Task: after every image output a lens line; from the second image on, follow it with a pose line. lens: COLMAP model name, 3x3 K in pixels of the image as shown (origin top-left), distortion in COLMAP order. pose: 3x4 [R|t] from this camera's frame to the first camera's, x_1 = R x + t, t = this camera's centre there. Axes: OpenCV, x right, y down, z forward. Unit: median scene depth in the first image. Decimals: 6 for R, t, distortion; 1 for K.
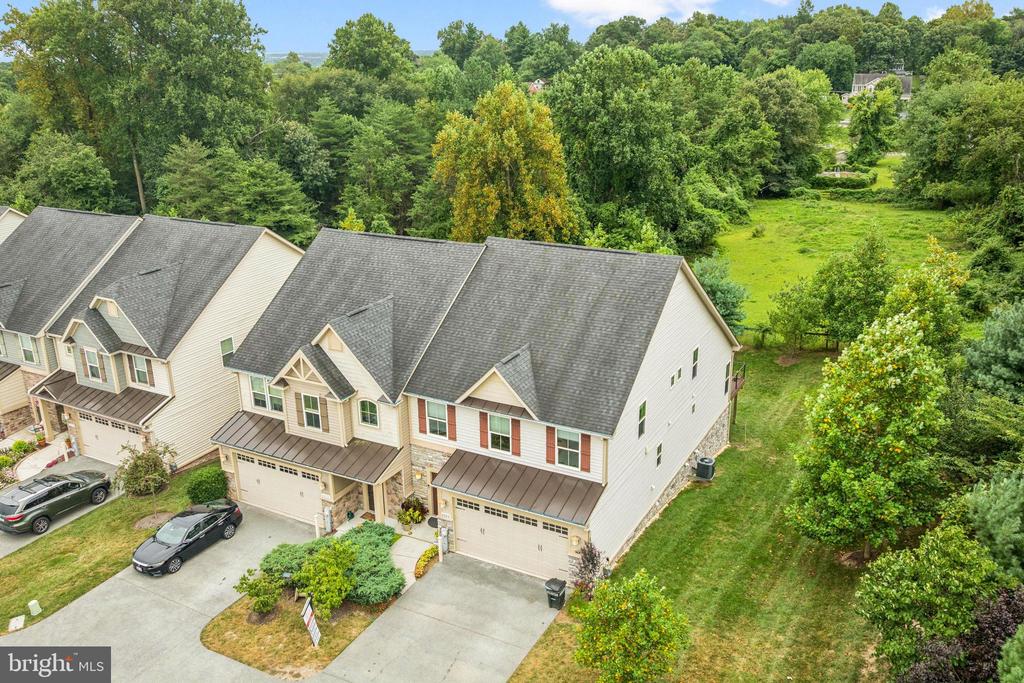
lens RADIAL K [[860.2, 0, 507.4], [0, 860.2, 342.4], [0, 0, 1]] dist [-0.008254, -0.025592]
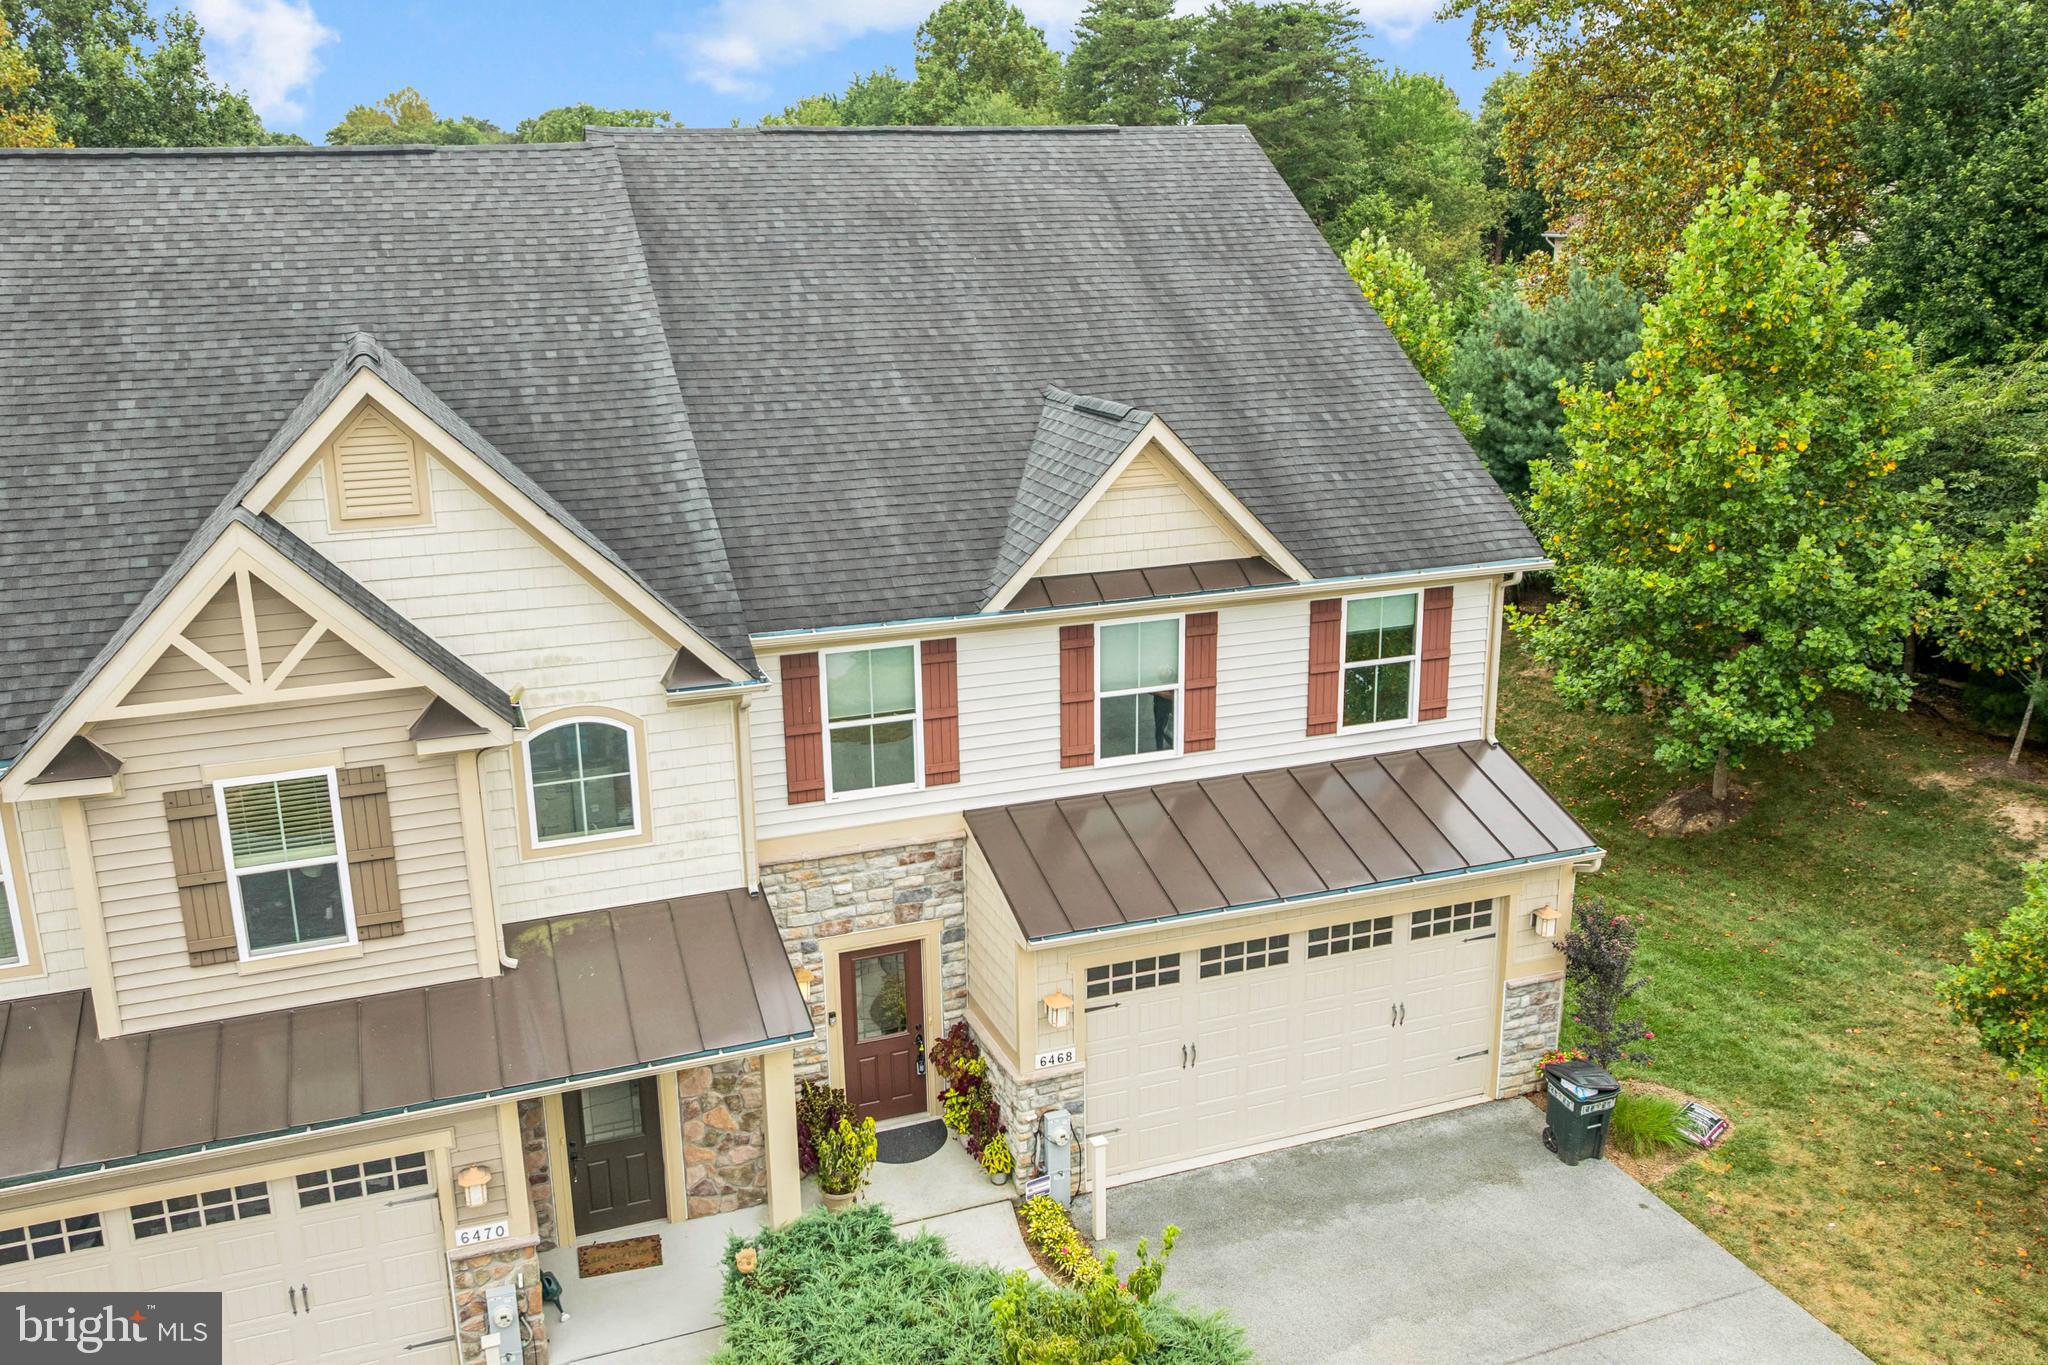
lens RADIAL K [[1720.4, 0, 1014.9], [0, 1720.4, 684.2], [0, 0, 1]] dist [-0.008254, -0.025592]
pose [[0.653759, -0.198438, 0.730220, -0.399696], [0.253435, 0.966690, 0.035801, 0.069625], [-0.713001, 0.161658, 0.682273, 0.607123]]
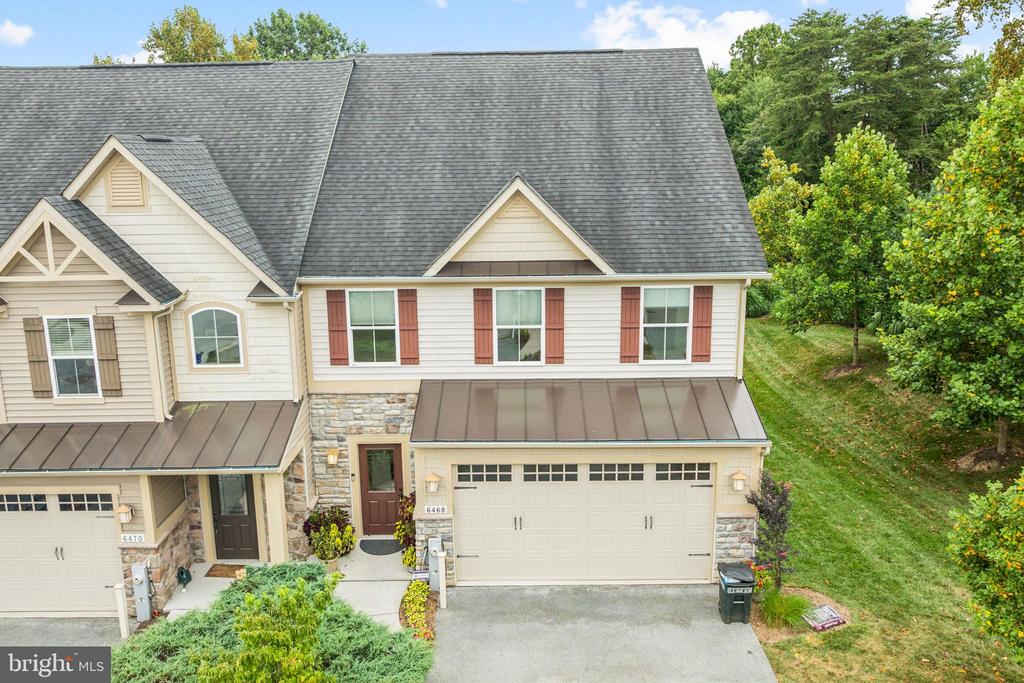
lens RADIAL K [[860.2, 0, 507.4], [0, 860.2, 342.4], [0, 0, 1]] dist [-0.008254, -0.025592]
pose [[0.881034, -0.098724, 0.462637, -0.234612], [0.153790, 0.984632, -0.082758, 0.145551], [-0.447357, 0.144061, 0.882677, 0.509838]]
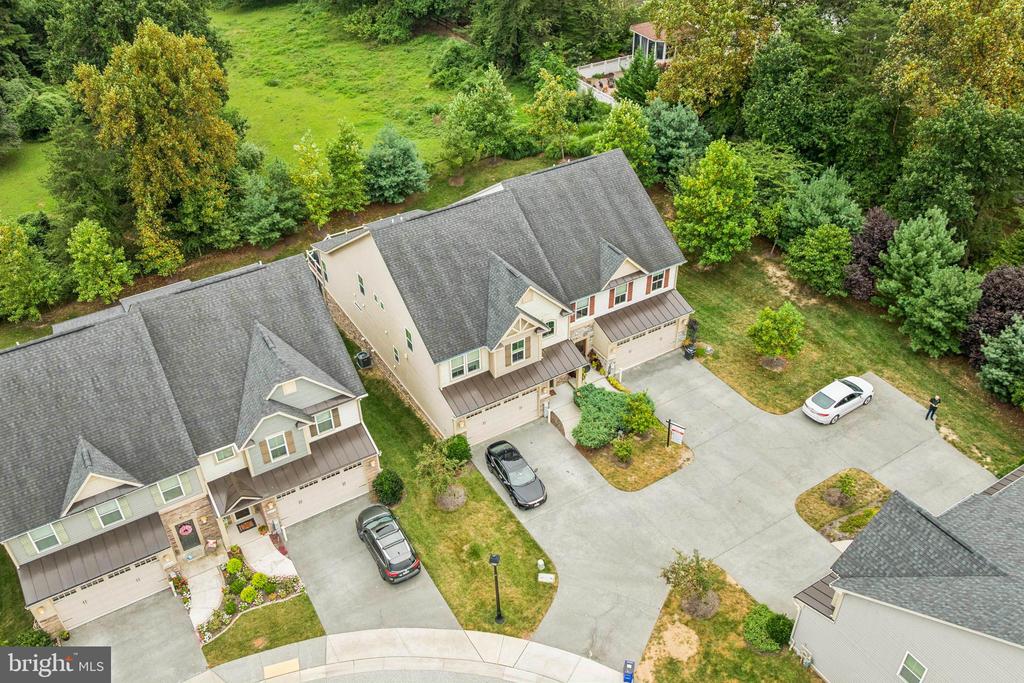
lens RADIAL K [[860.2, 0, 507.4], [0, 860.2, 342.4], [0, 0, 1]] dist [-0.008254, -0.025592]
pose [[0.503395, -0.513305, 0.695062, -1.187026], [0.293199, 0.858165, 0.421410, -0.516363], [-0.812790, -0.008345, 0.582497, 0.215575]]
